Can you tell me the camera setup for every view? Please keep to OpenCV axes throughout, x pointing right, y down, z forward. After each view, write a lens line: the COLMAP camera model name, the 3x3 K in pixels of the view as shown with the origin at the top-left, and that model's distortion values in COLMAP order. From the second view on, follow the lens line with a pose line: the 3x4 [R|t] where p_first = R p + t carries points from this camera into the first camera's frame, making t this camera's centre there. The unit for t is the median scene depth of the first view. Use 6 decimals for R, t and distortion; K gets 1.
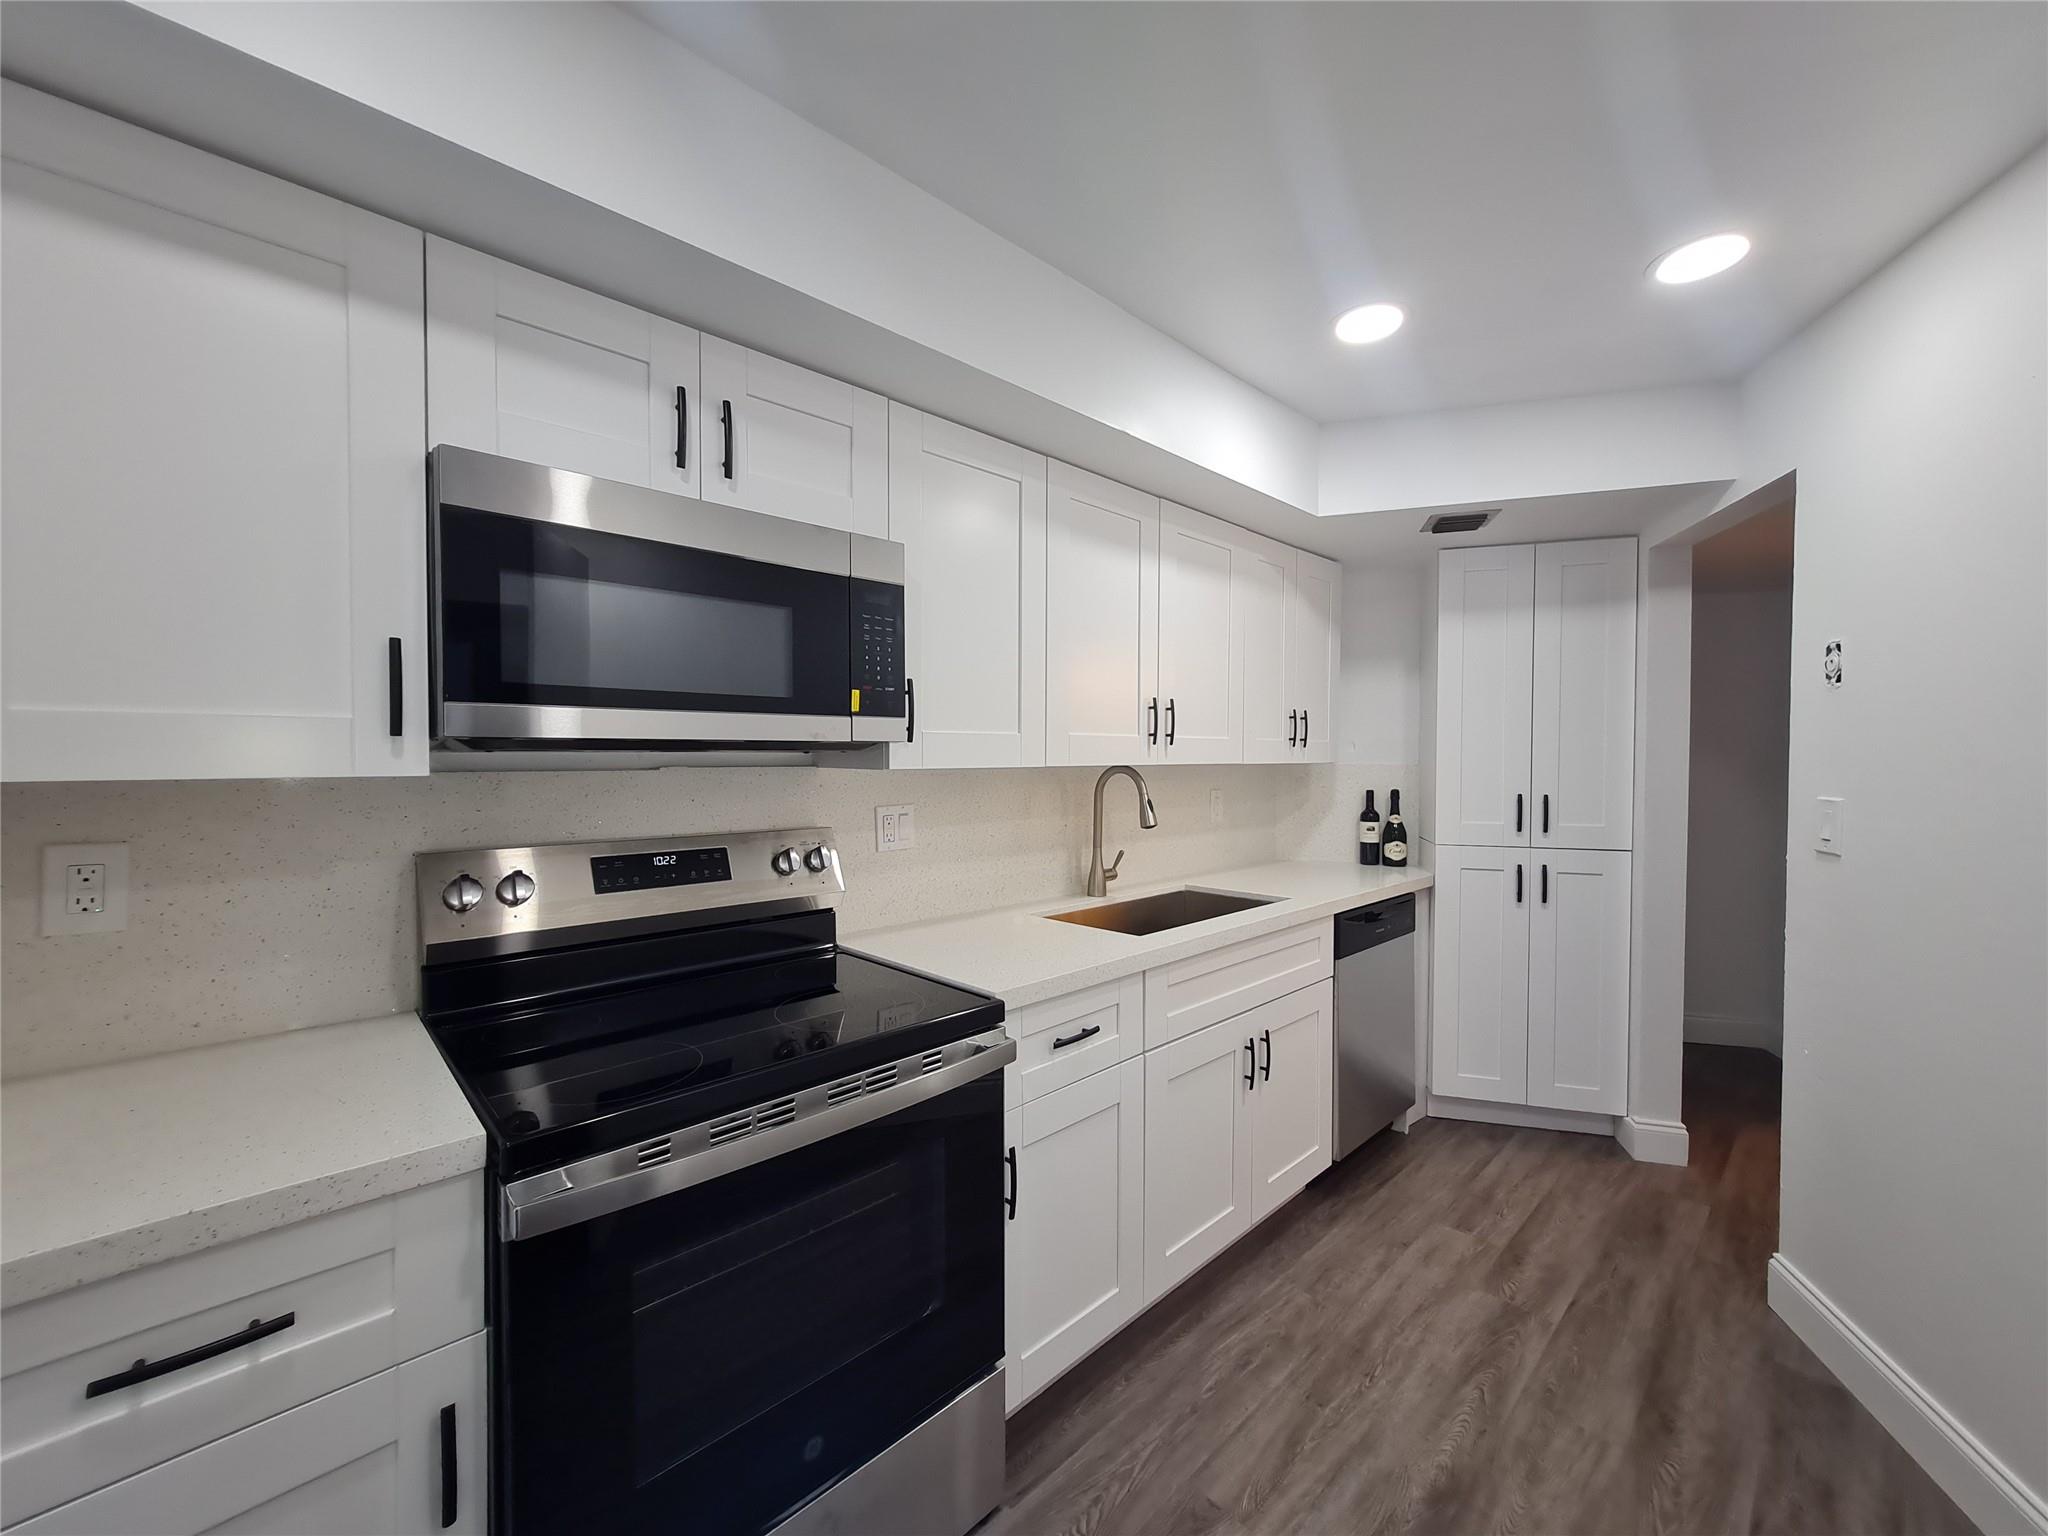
lens RADIAL K [[801.3, 0, 1040.1], [0, 801.3, 769.9], [0, 0, 1]] dist [0.002596, 0.000295]
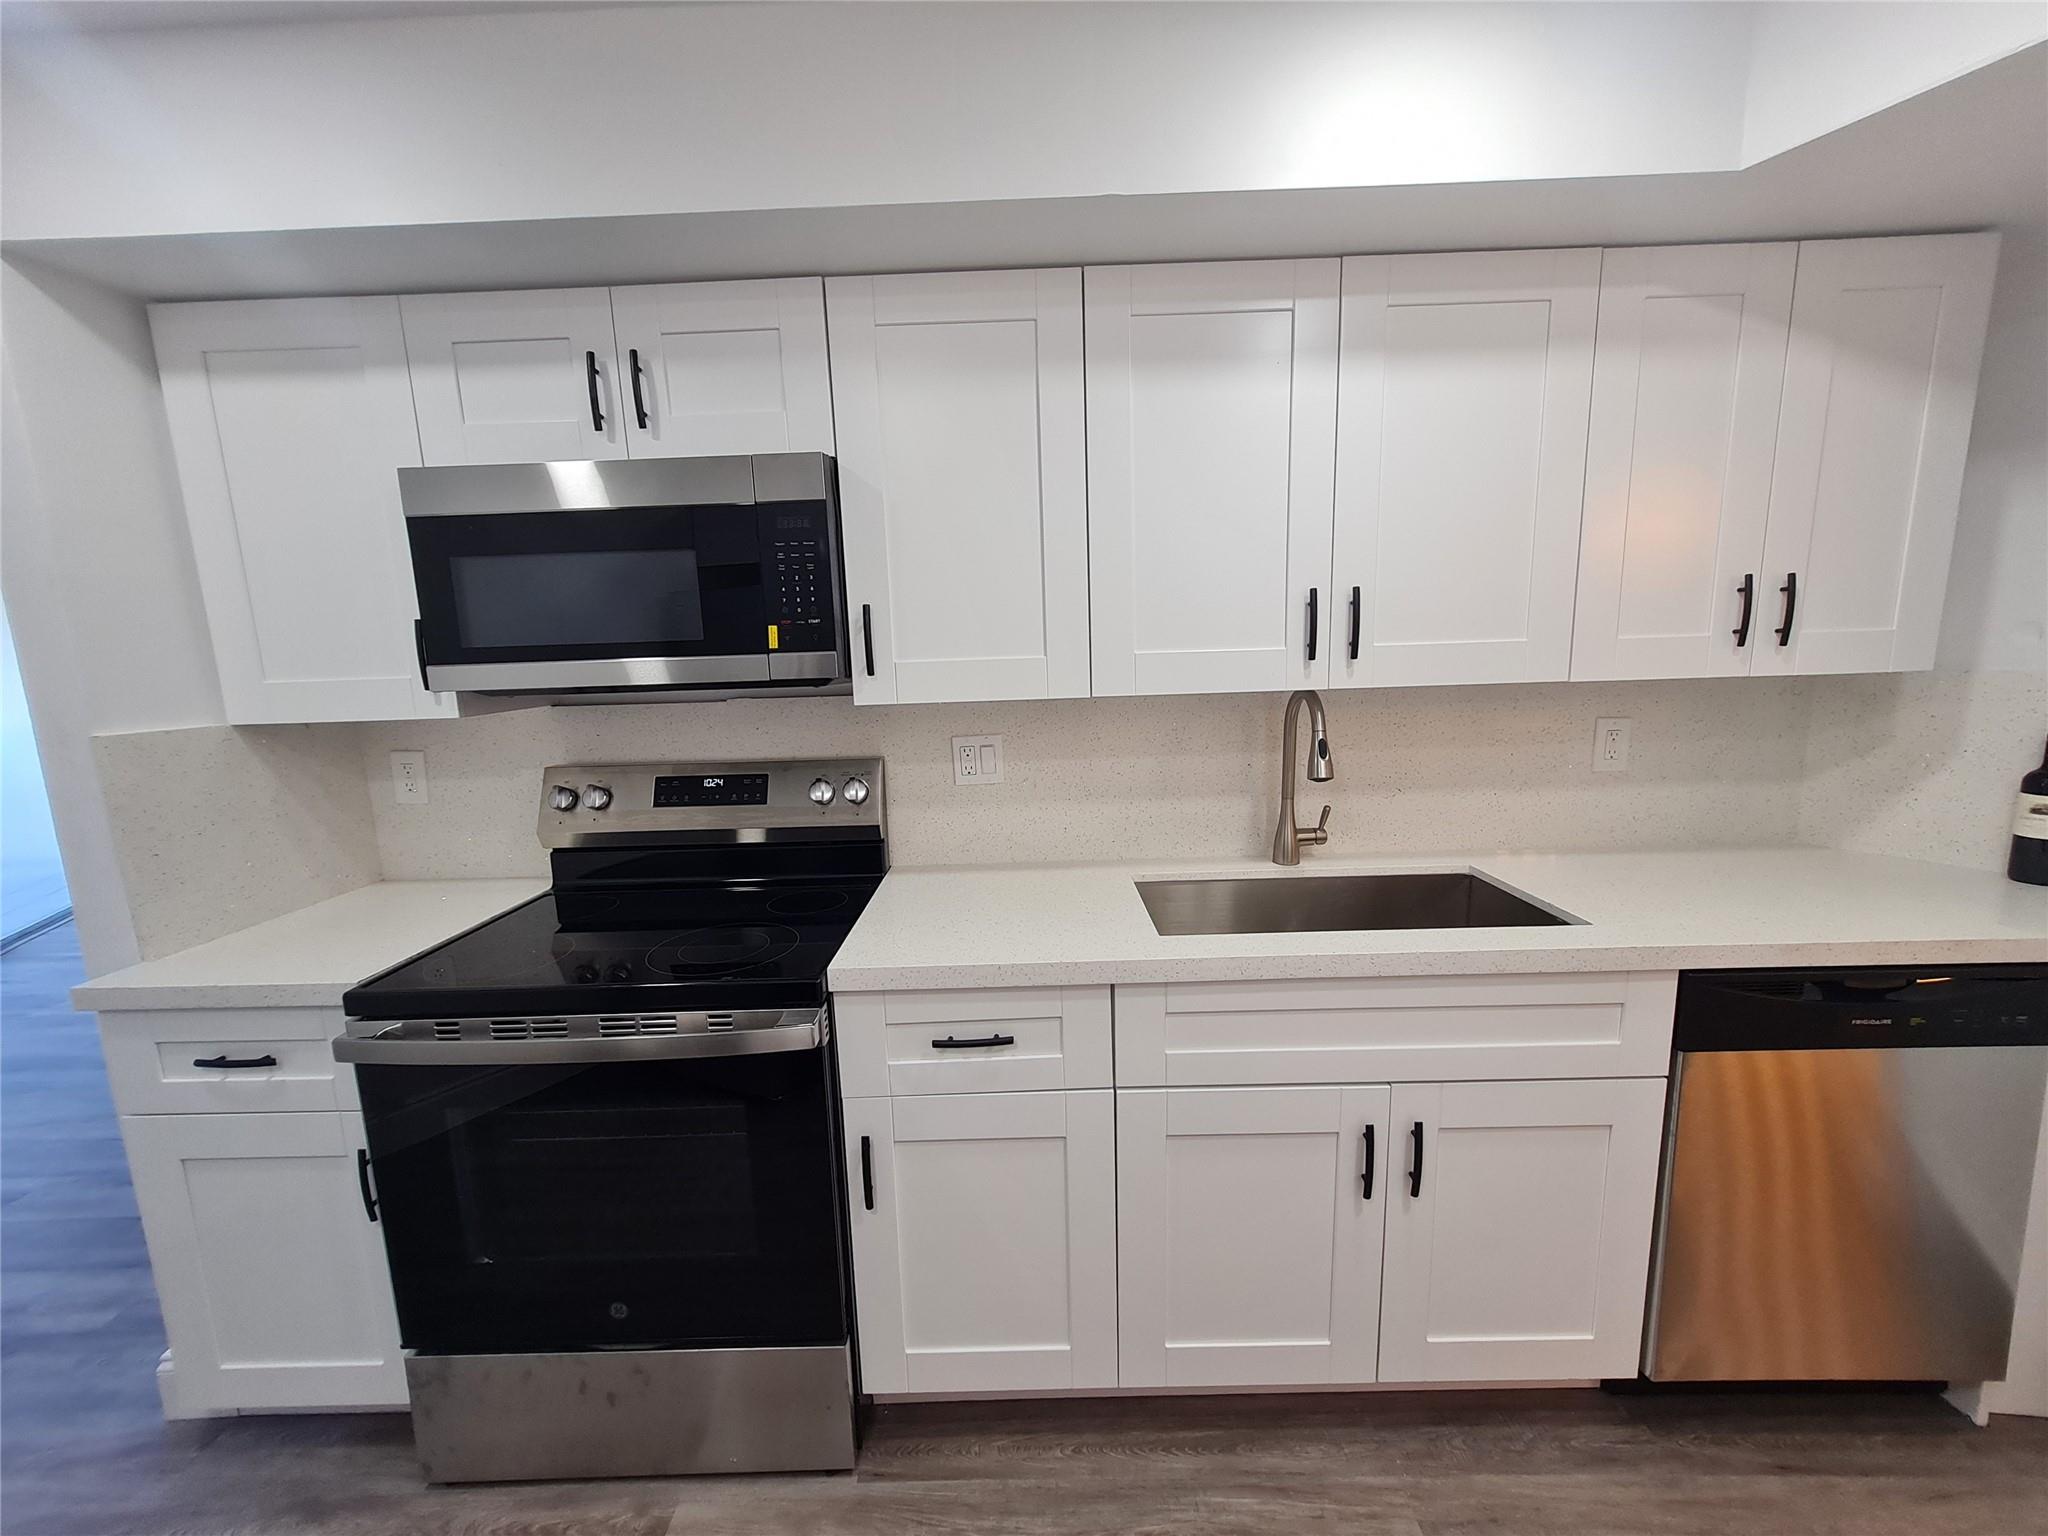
lens RADIAL K [[801.3, 0, 1022.9], [0, 801.3, 773.7], [0, 0, 1]] dist [0.002596, 0.000295]
pose [[0.712006, 0.086222, -0.696860, 0.493091], [0.018717, 0.989749, 0.141585, -0.041110], [0.701924, -0.113853, 0.703094, 0.386704]]
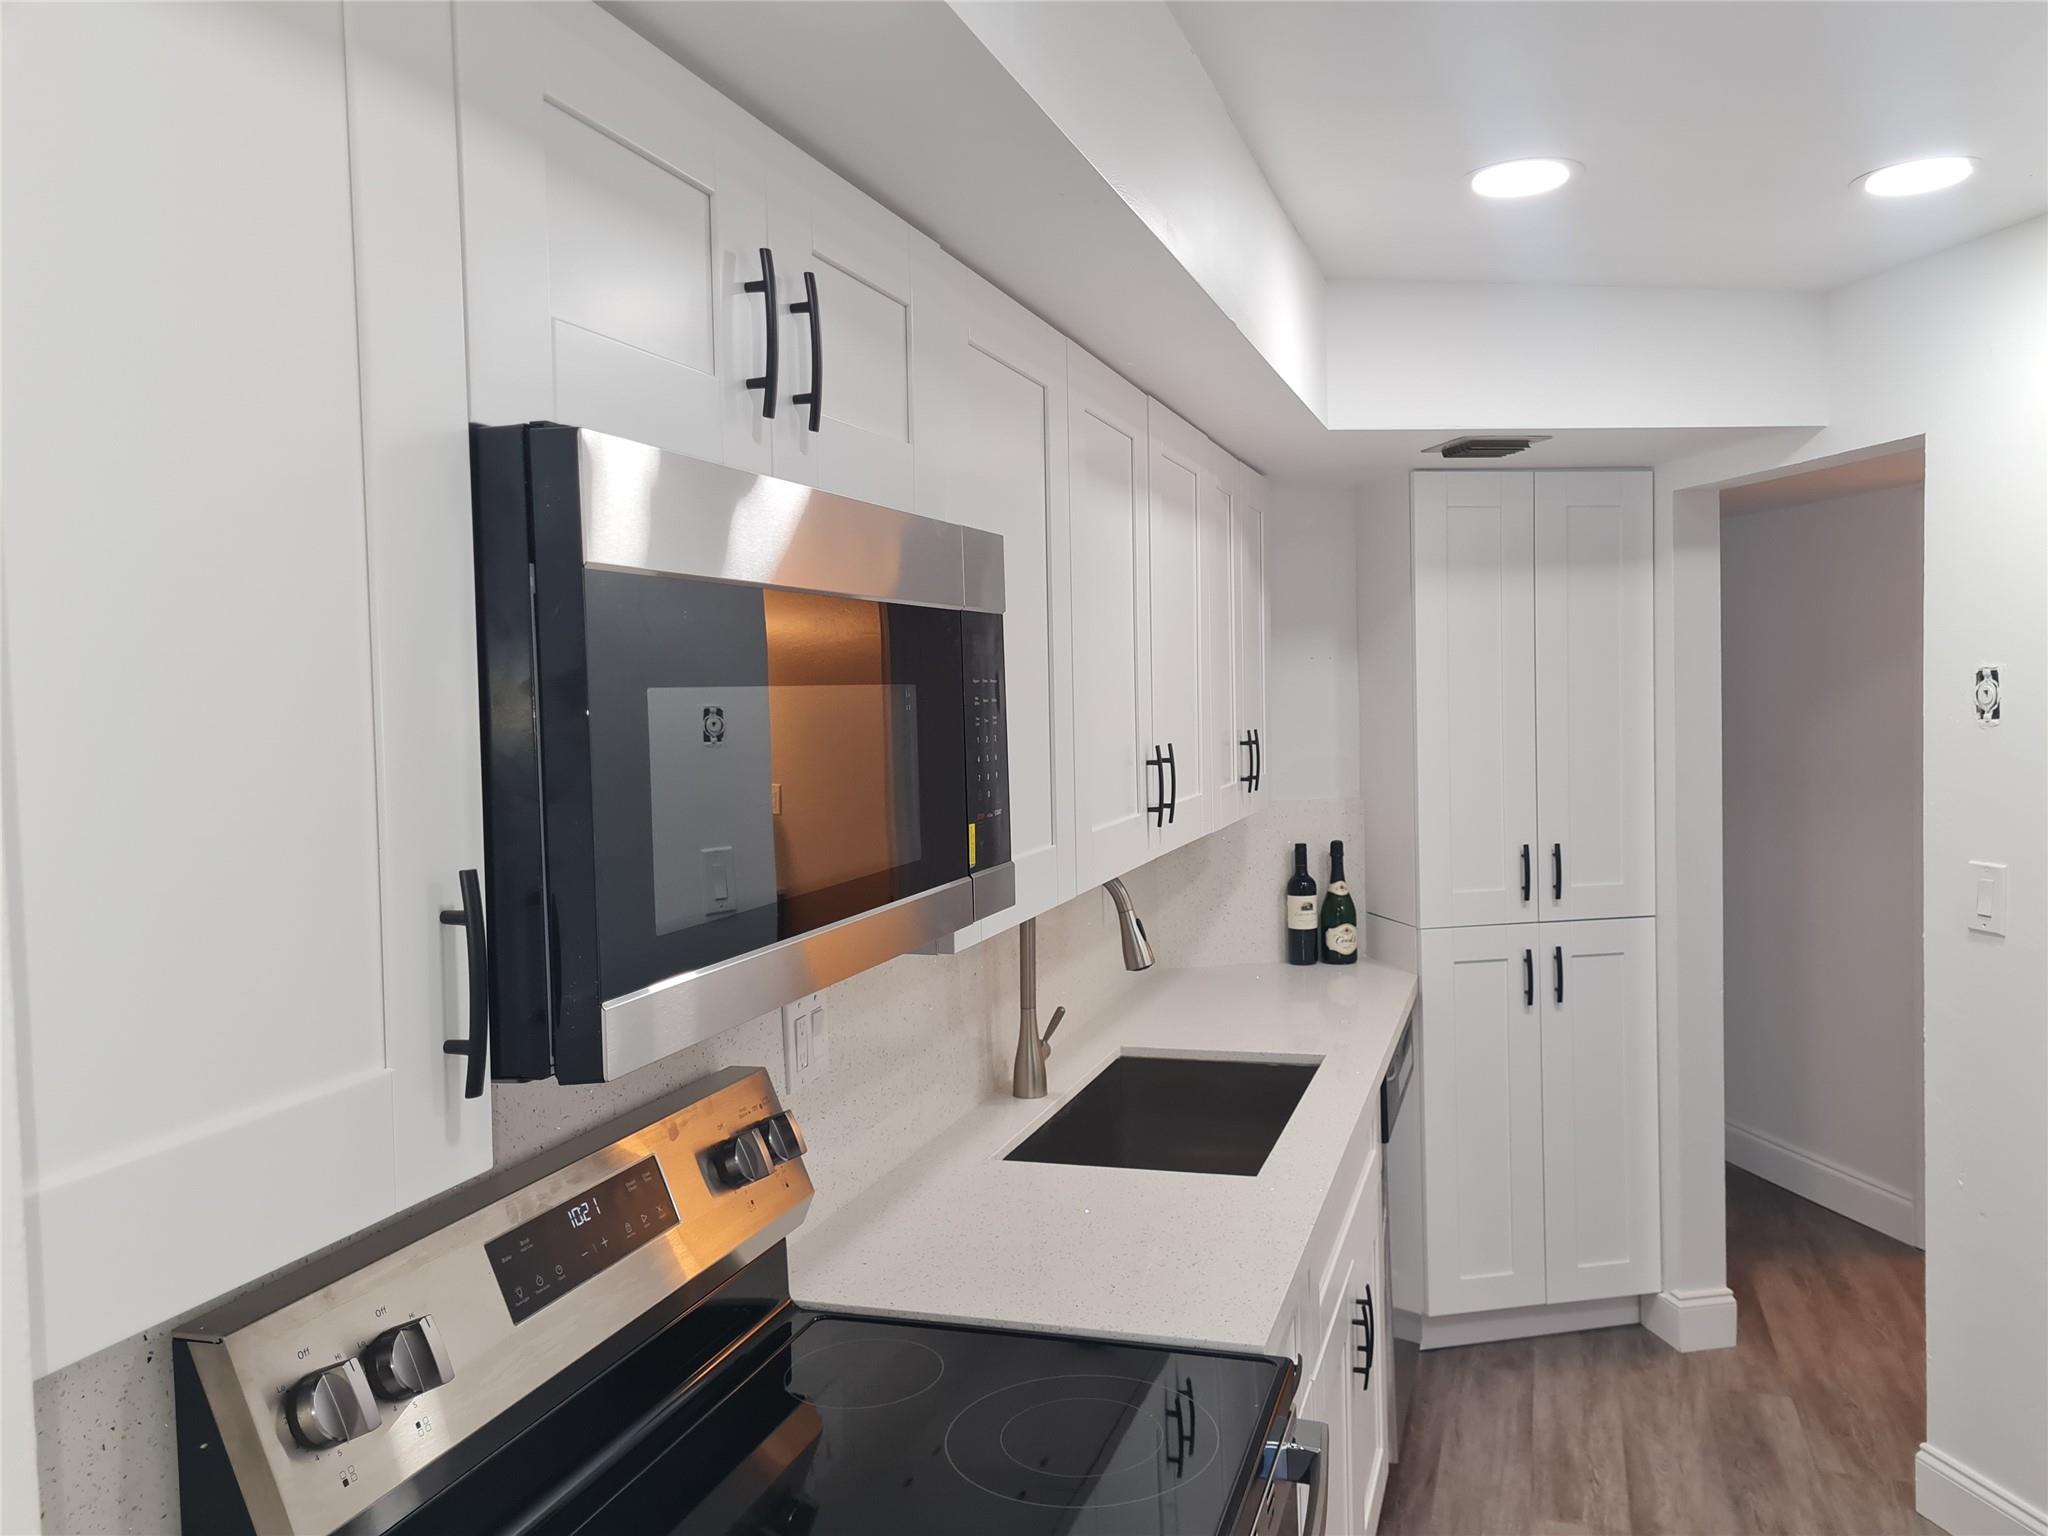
lens RADIAL K [[1536.2, 0, 1058.3], [0, 1536.2, 750.8], [0, 0, 1]] dist [0.039796, -0.027637]
pose [[0.883139, -0.040618, 0.467349, -0.484240], [0.034180, 0.999168, 0.022250, -0.126086], [-0.467864, -0.003675, 0.883793, 0.062516]]
